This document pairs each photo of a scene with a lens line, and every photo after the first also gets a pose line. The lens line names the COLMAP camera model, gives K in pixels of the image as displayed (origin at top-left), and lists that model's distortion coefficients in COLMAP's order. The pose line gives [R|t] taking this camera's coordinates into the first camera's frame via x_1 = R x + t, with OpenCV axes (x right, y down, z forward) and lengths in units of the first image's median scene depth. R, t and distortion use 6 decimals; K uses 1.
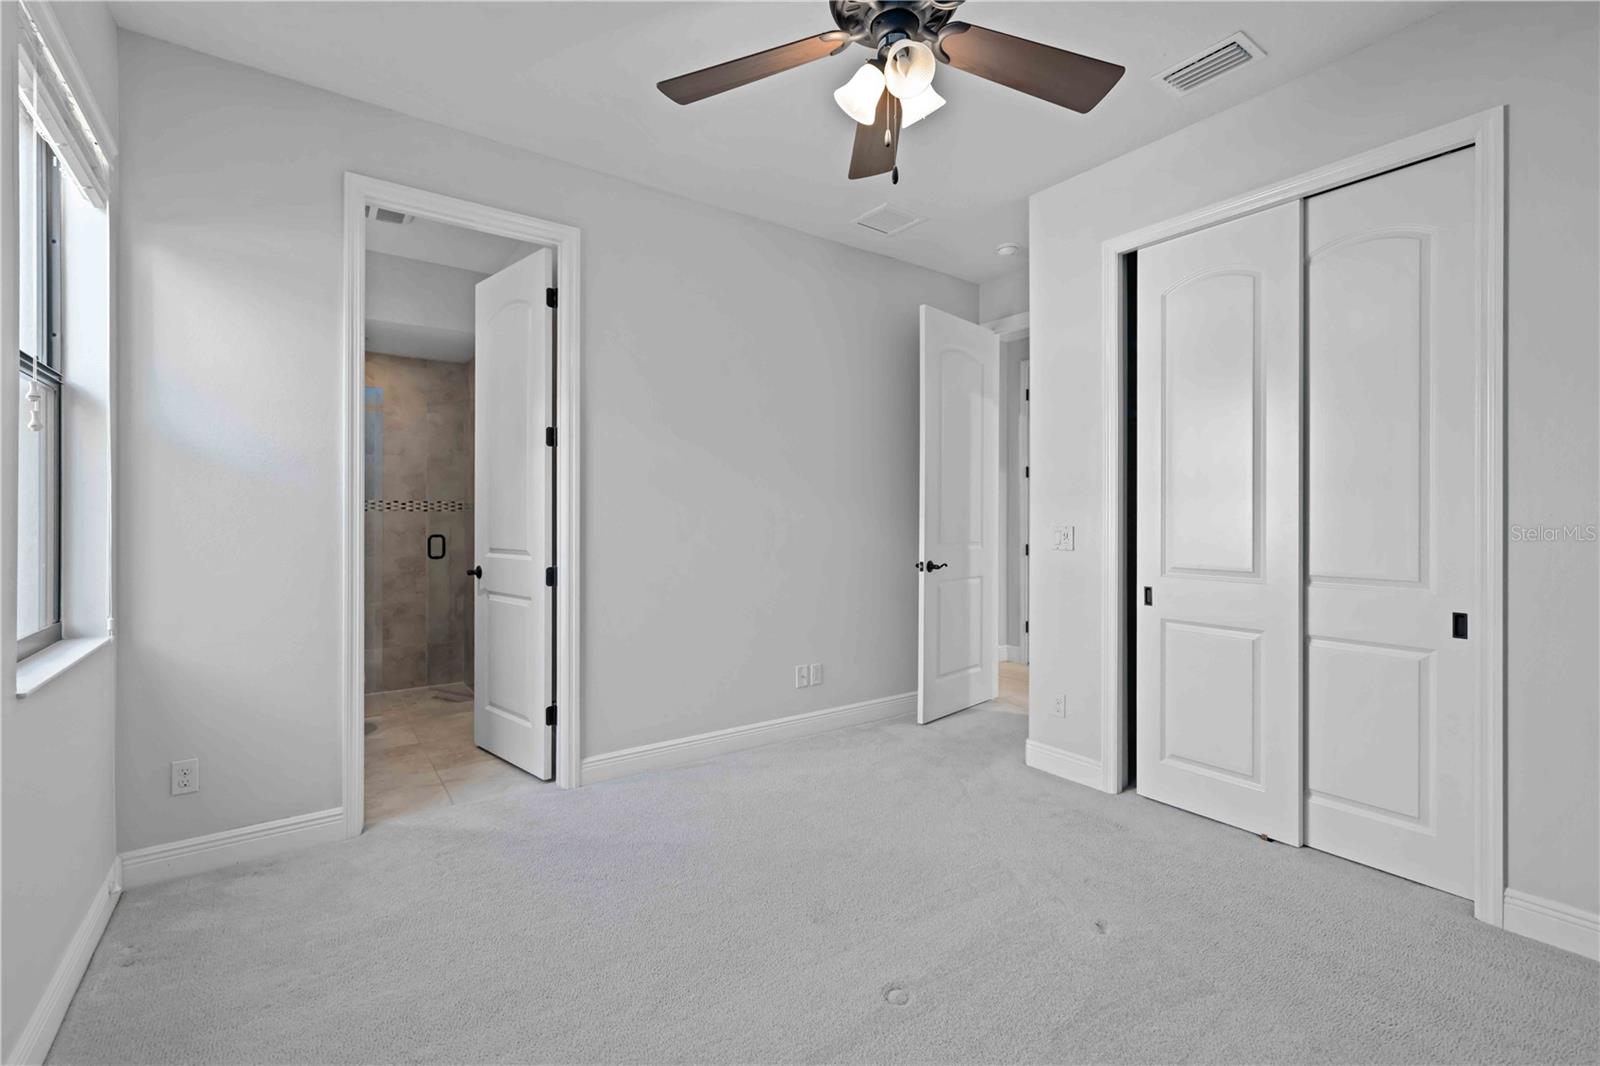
lens RADIAL K [[695.2, 0, 801.0], [0, 695.2, 522.0], [0, 0, 1]] dist [-0.002530, 0.001577]
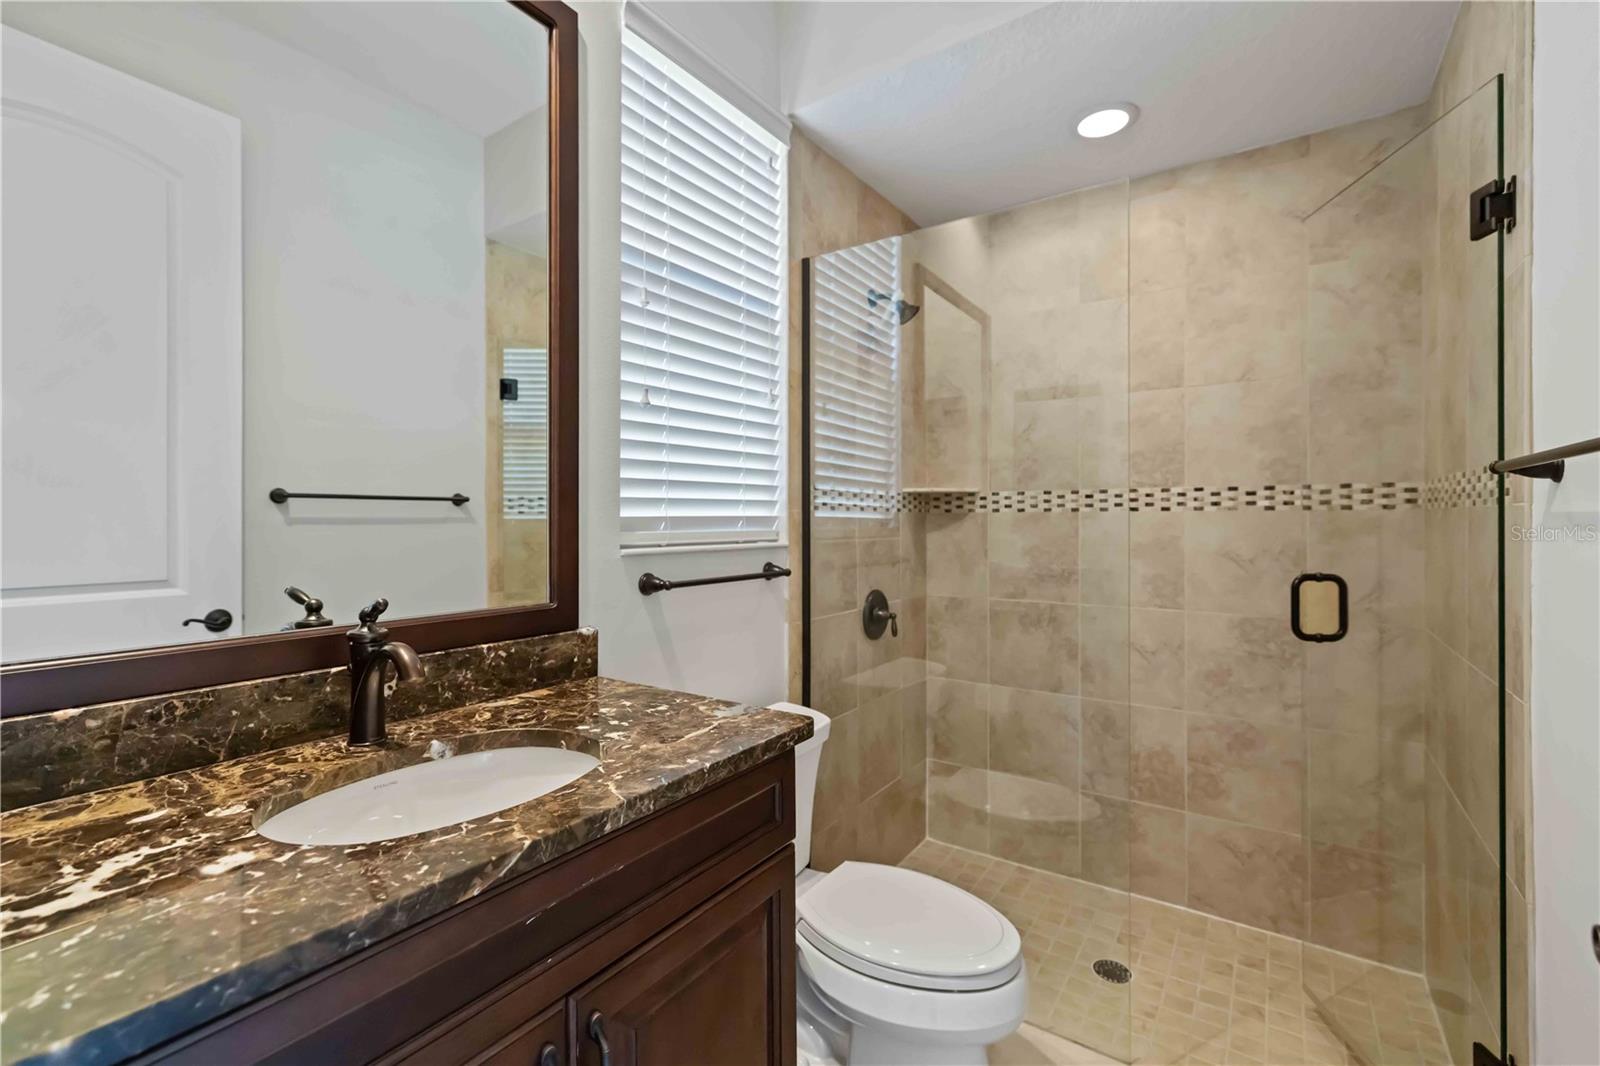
lens RADIAL K [[695.2, 0, 803.3], [0, 695.2, 511.0], [0, 0, 1]] dist [-0.002530, 0.001577]
pose [[0.329028, -0.005873, -0.944302, -0.258937], [-0.005633, 0.999951, -0.008182, -0.009963], [0.944303, 0.008012, 0.328979, 0.599040]]
